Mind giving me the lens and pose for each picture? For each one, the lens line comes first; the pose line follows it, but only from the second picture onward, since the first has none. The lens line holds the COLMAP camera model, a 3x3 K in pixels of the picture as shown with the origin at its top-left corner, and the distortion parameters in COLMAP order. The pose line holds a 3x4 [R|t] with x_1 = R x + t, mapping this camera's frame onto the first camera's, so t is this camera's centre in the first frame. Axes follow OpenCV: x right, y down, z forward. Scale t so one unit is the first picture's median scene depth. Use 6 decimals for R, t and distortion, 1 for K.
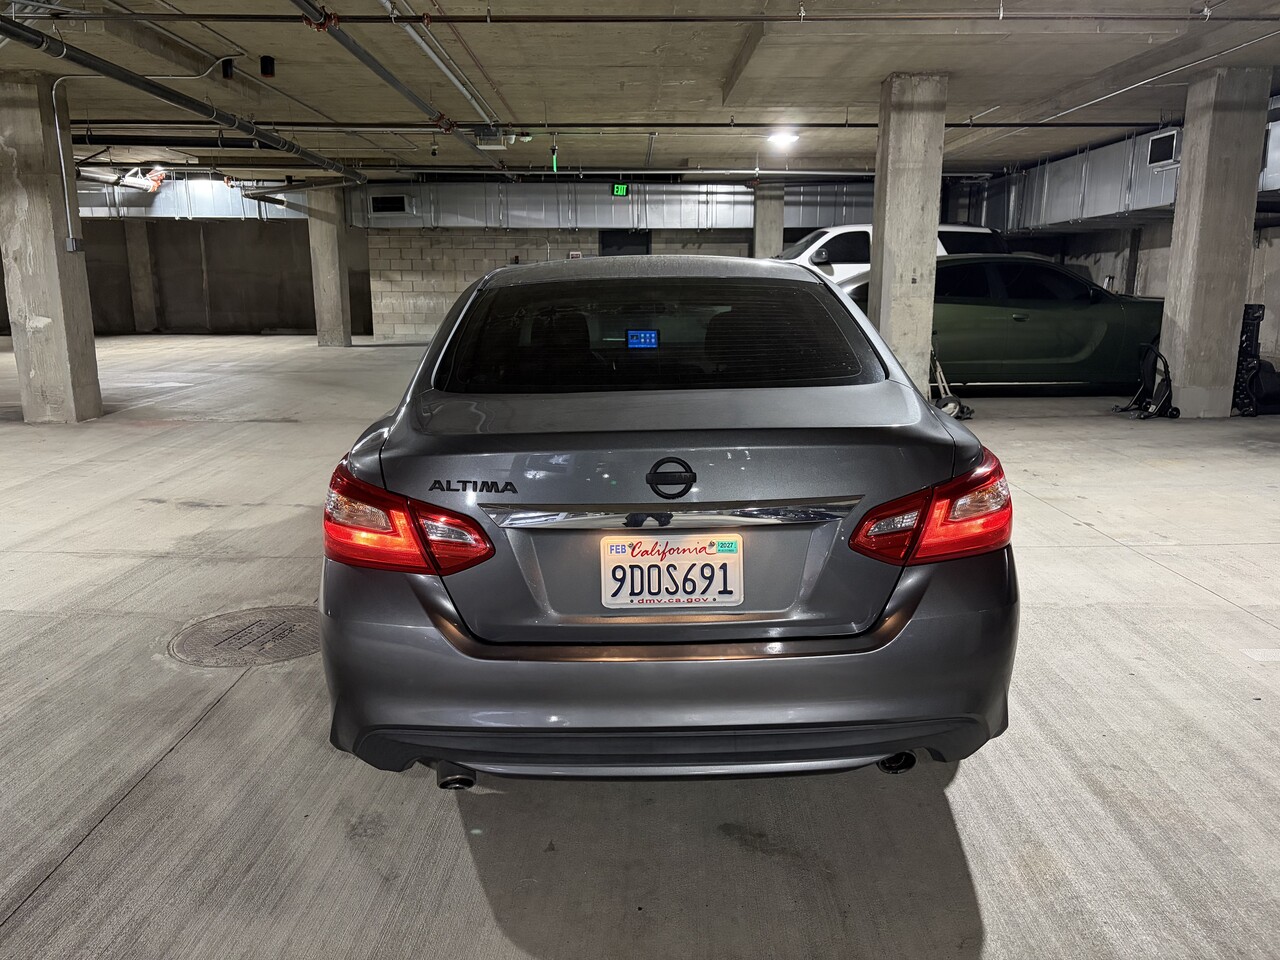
lens RADIAL K [[987.5, 0, 647.0], [0, 987.5, 481.3], [0, 0, 1]] dist [-0.001940, -0.010656]
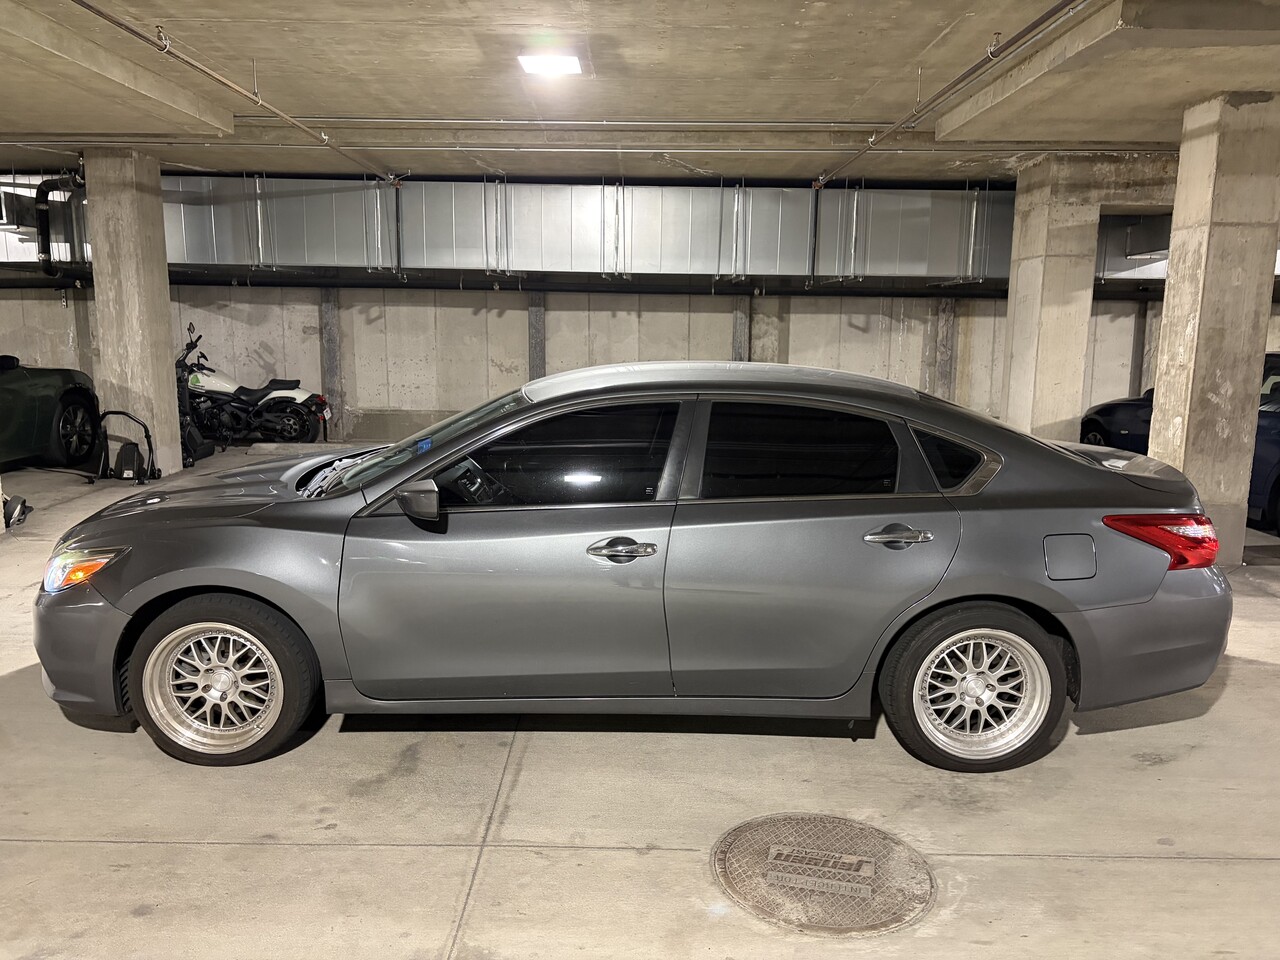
lens RADIAL K [[987.5, 0, 636.9], [0, 987.5, 481.8], [0, 0, 1]] dist [-0.001940, -0.010656]
pose [[0.035670, -0.152591, 0.987646, -0.978710], [0.190070, 0.971272, 0.143196, -0.240893], [-0.981122, 0.182613, 0.063648, 0.921292]]
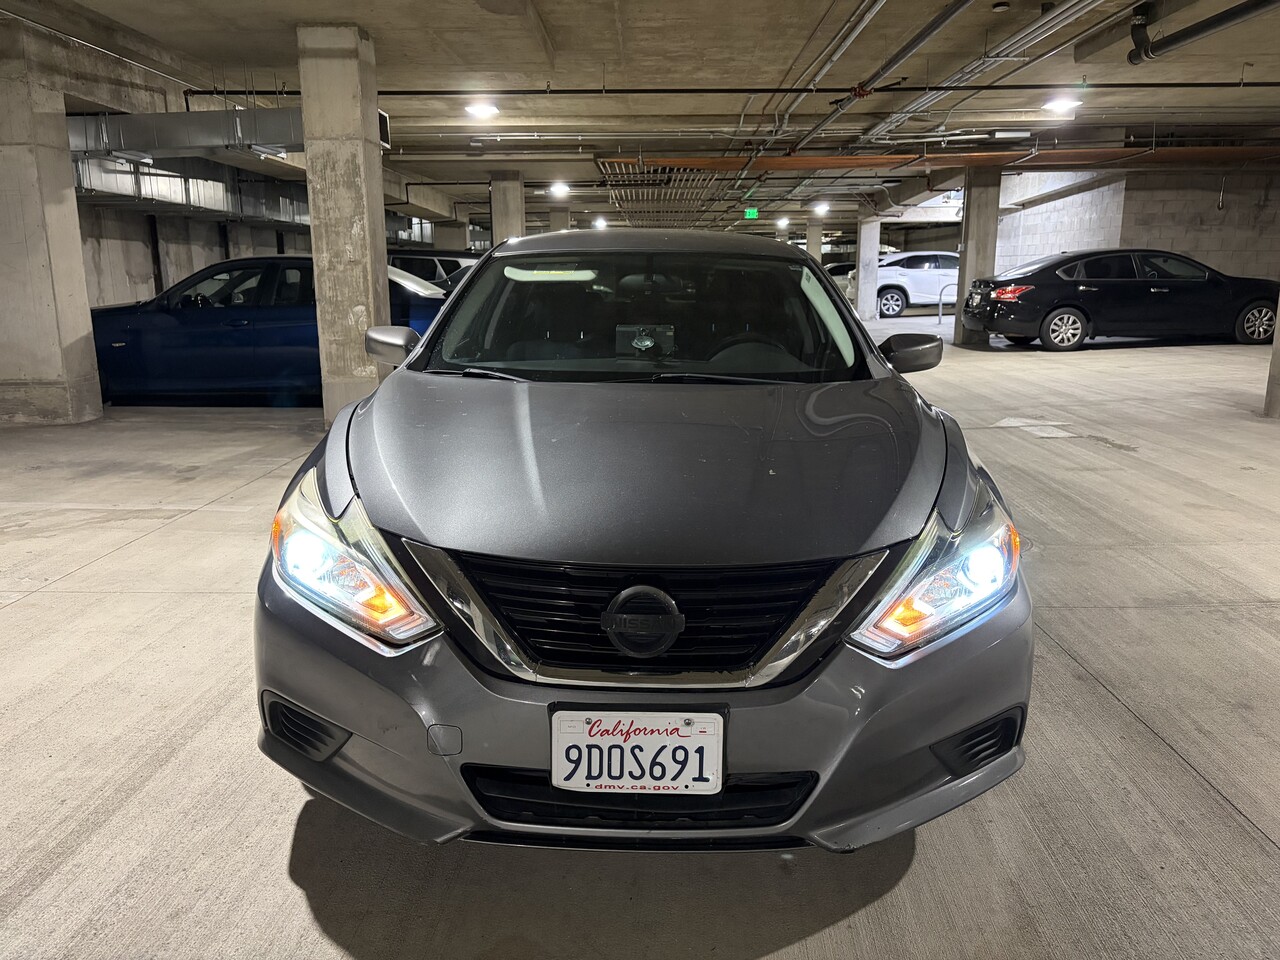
lens RADIAL K [[987.5, 0, 636.3], [0, 987.5, 482.4], [0, 0, 1]] dist [-0.001940, -0.010656]
pose [[-0.999010, -0.003196, 0.044362, -0.034342], [0.014598, 0.918608, 0.394900, -0.361075], [-0.042013, 0.395157, -0.917653, 1.890075]]
